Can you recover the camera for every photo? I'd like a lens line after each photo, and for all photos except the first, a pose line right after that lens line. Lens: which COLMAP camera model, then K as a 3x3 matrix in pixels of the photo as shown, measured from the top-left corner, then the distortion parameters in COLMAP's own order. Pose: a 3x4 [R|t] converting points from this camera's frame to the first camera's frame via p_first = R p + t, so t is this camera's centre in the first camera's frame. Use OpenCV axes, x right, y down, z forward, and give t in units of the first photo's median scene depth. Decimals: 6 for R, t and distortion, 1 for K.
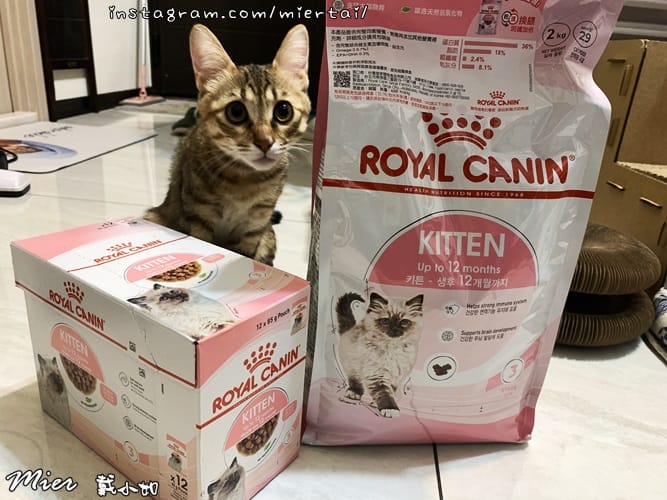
lens RADIAL K [[514.7, 0, 321.9], [0, 514.7, 251.5], [0, 0, 1]] dist [0.028231, -0.050661]
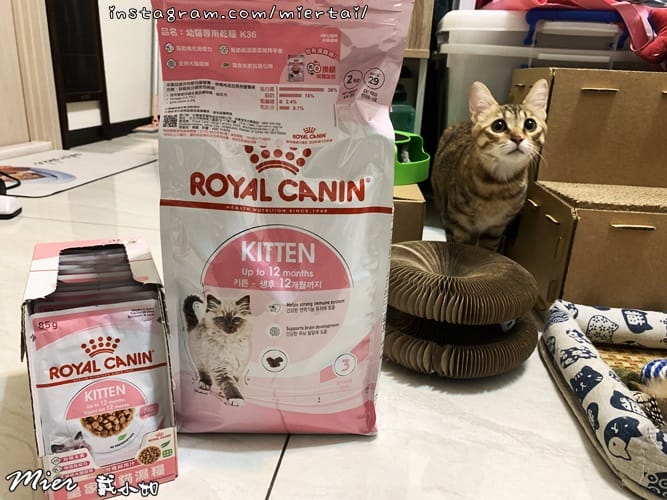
lens RADIAL K [[550.2, 0, 329.8], [0, 550.2, 234.5], [0, 0, 1]] dist [0.029754, -0.062537]
pose [[0.998956, -0.012596, -0.043918, 0.428694], [0.008829, 0.996346, -0.084947, 0.051558], [0.044827, 0.084471, 0.995417, -0.260732]]
